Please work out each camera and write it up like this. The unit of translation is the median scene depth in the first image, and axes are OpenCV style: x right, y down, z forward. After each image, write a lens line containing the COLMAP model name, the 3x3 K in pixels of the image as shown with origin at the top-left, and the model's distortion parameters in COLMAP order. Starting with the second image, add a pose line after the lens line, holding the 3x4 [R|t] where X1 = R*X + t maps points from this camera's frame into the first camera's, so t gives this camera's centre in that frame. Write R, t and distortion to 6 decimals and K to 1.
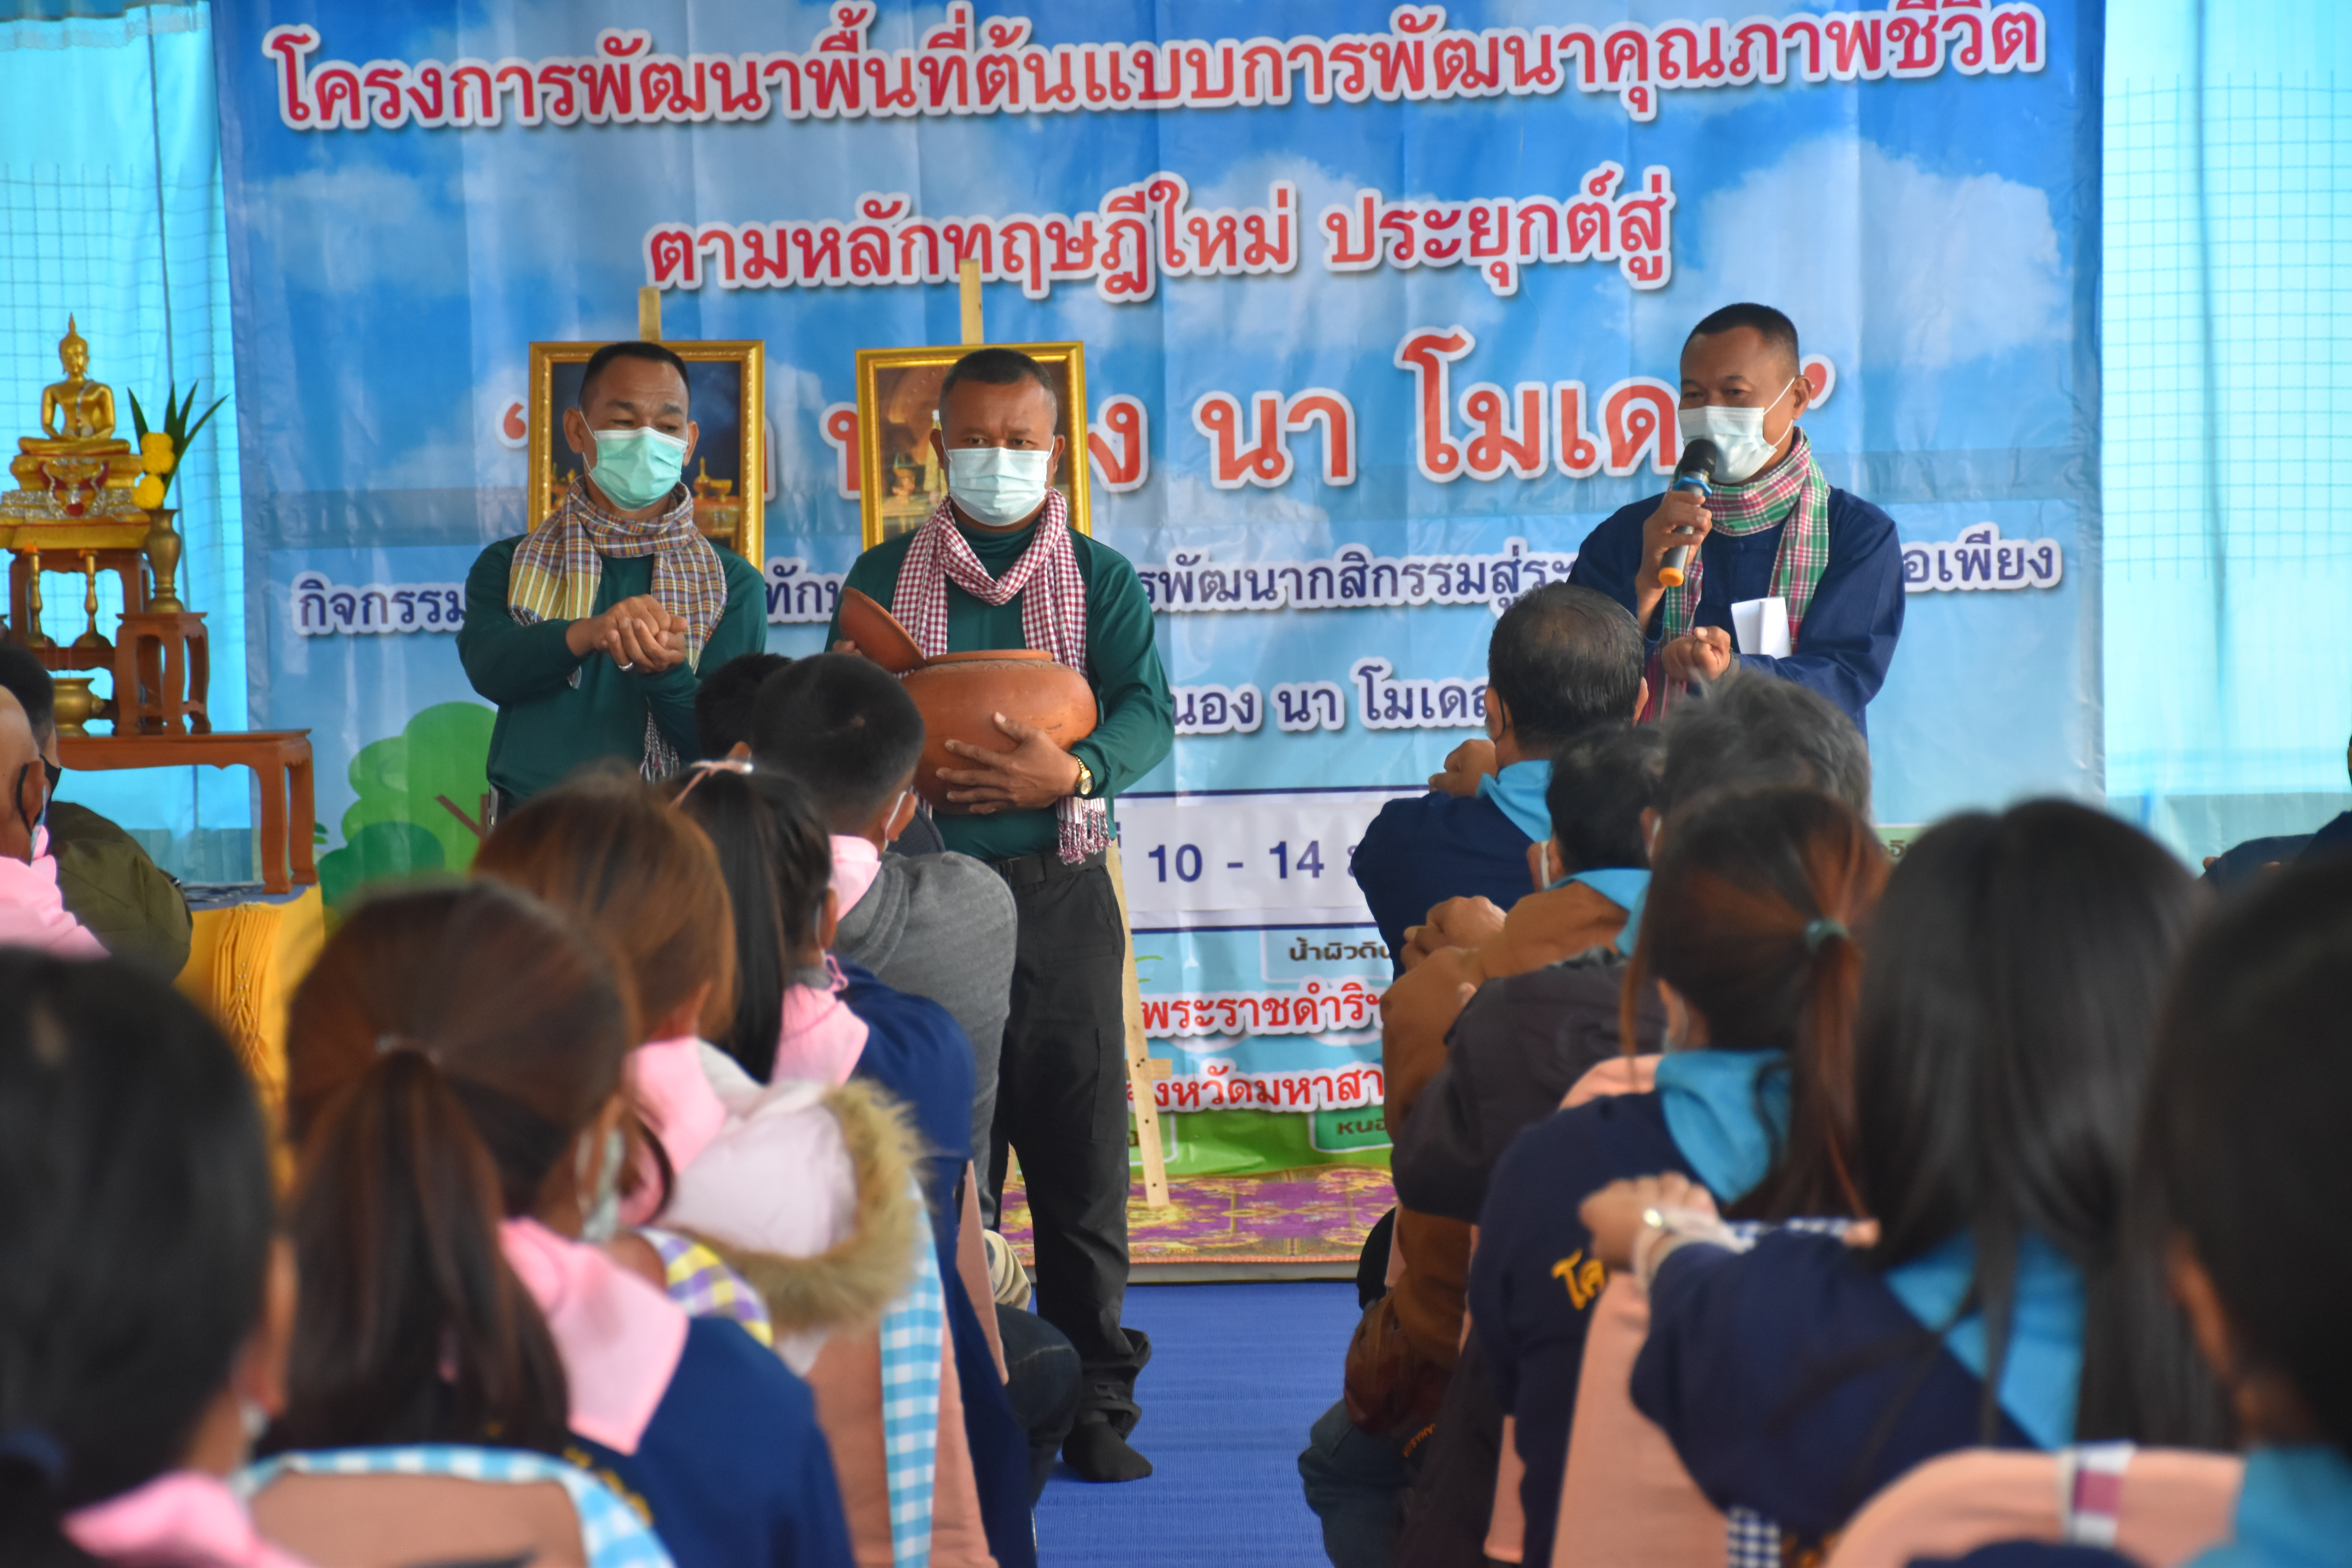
lens RADIAL K [[7423.2, 0, 1169.0], [0, 7423.2, 791.2], [0, 0, 1]] dist [1.157684, 0.000000]
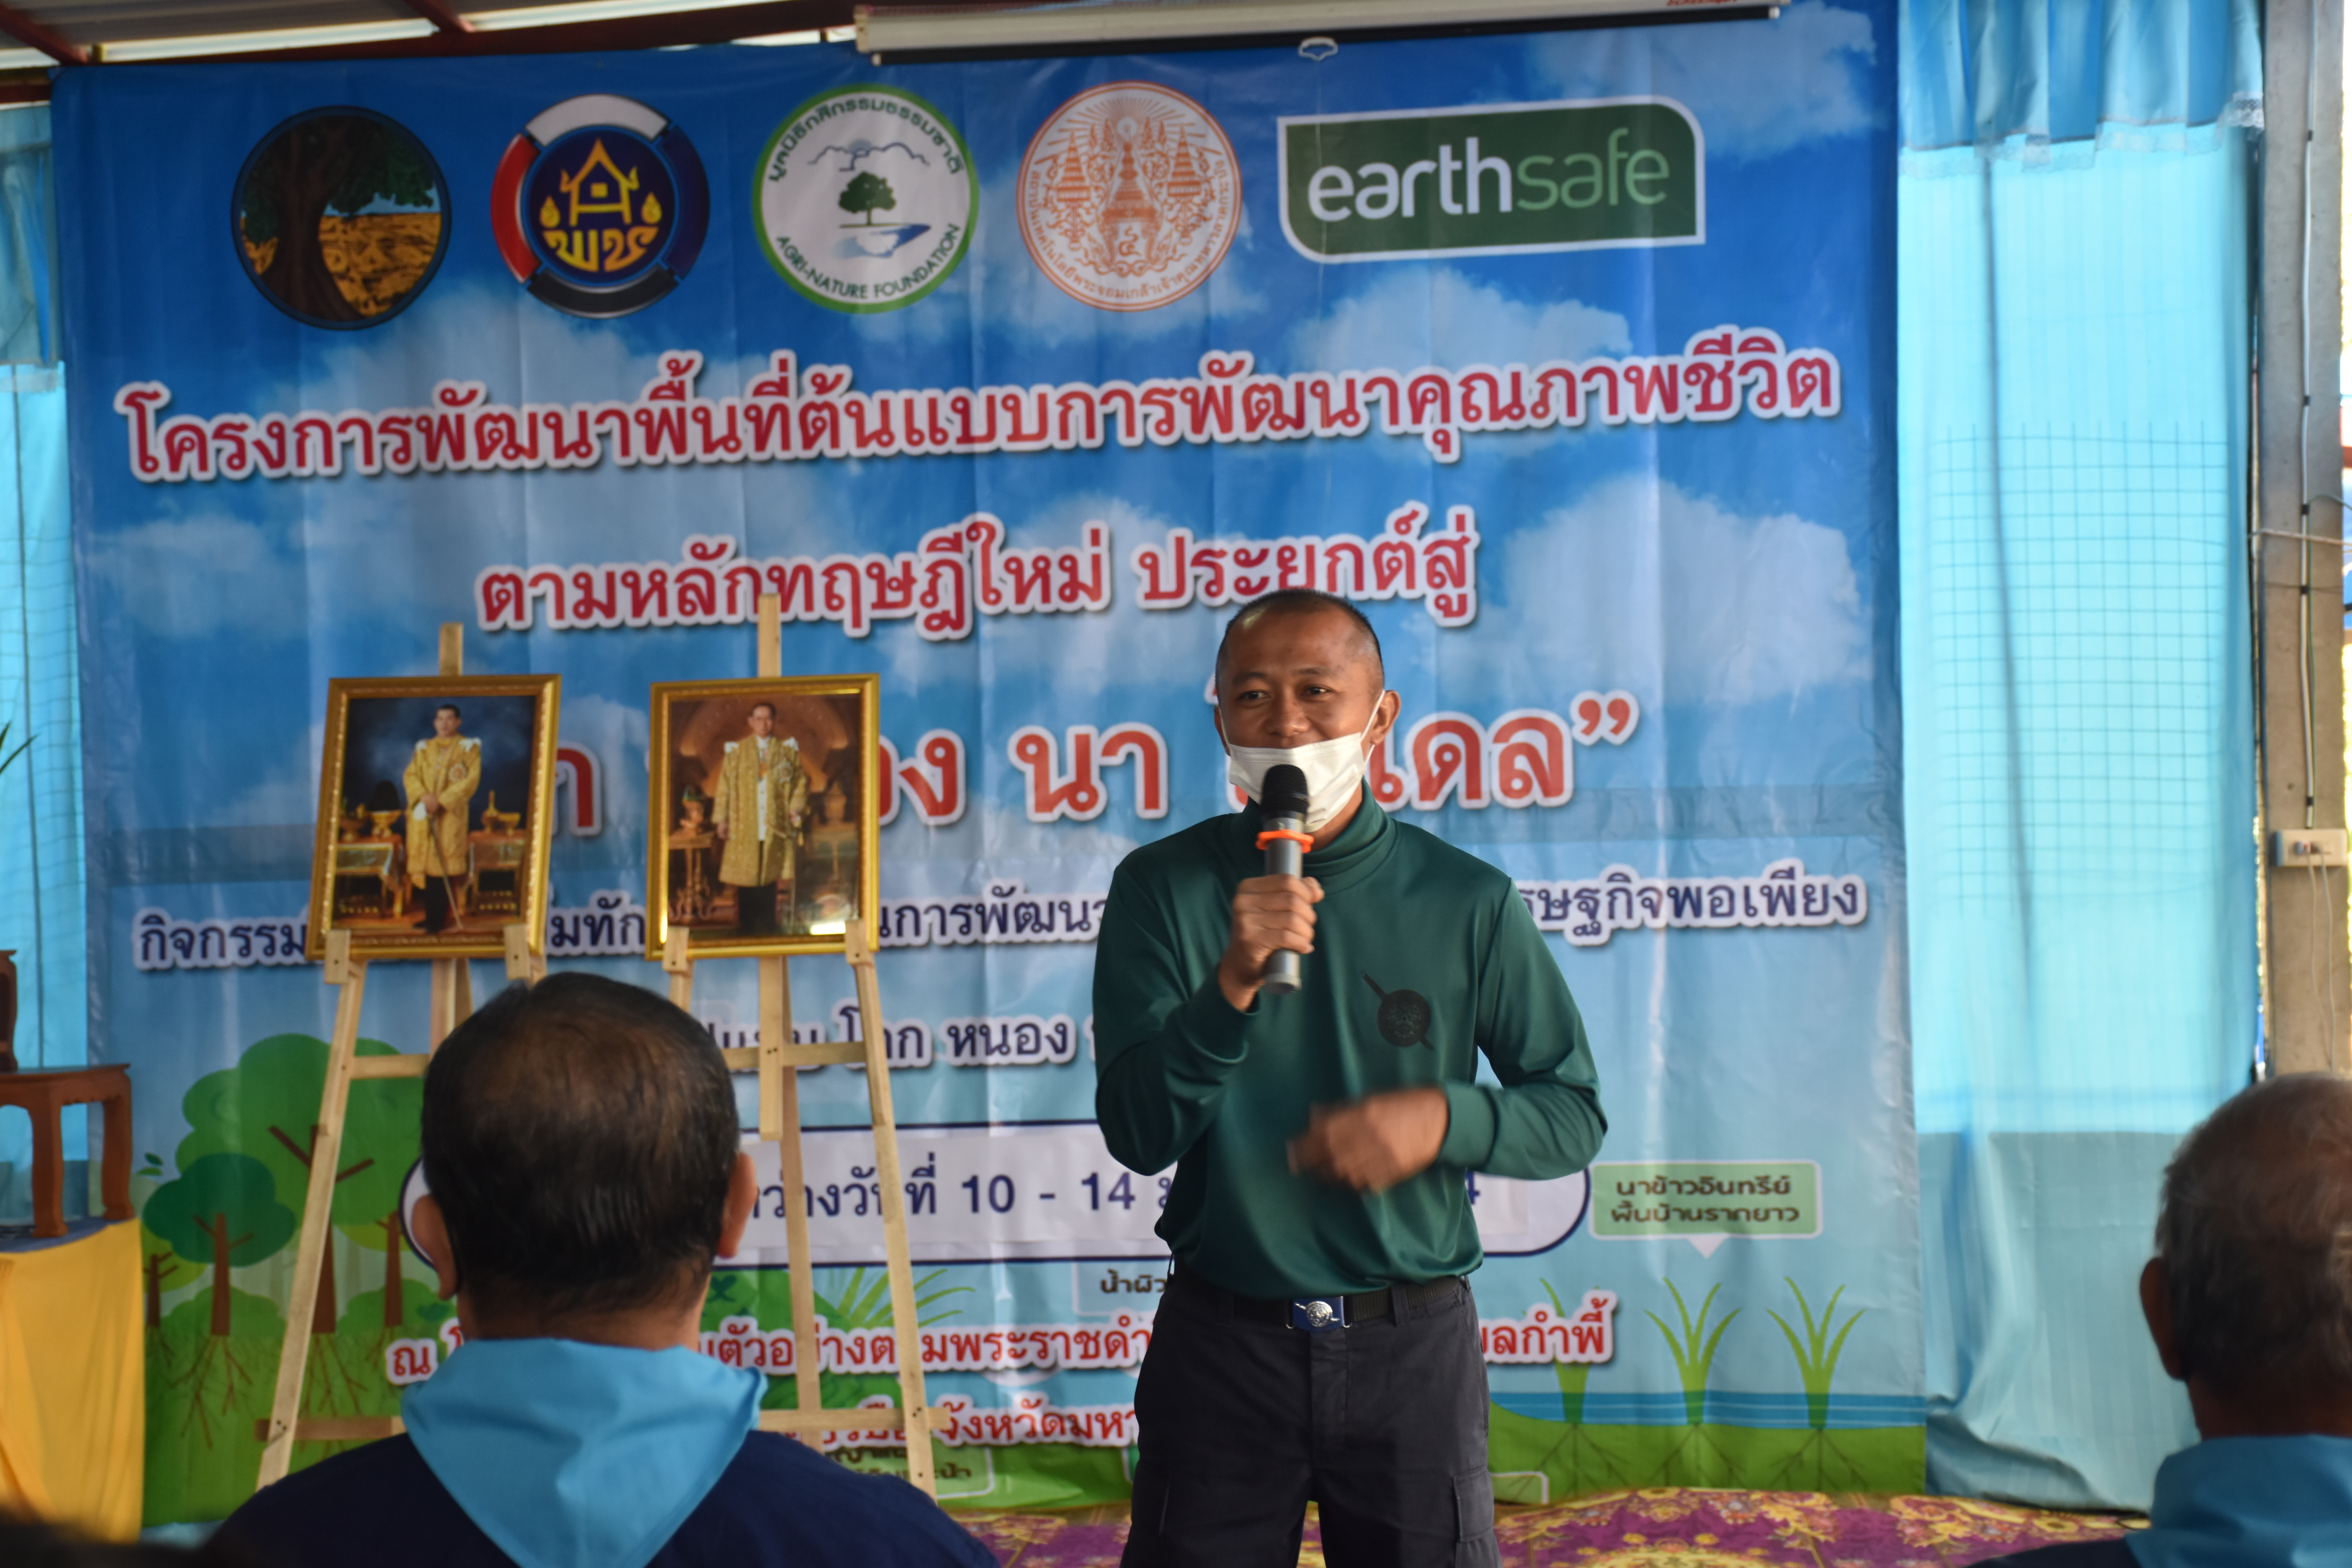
lens RADIAL K [[4344.9, 0, 1164.6], [0, 4344.9, 793.8], [0, 0, 1]] dist [0.393292, 0.000000]
pose [[0.997766, -0.000932, -0.066800, 0.063991], [-0.002496, 0.998685, -0.051211, -0.014174], [0.066760, 0.051263, 0.996451, 0.411887]]
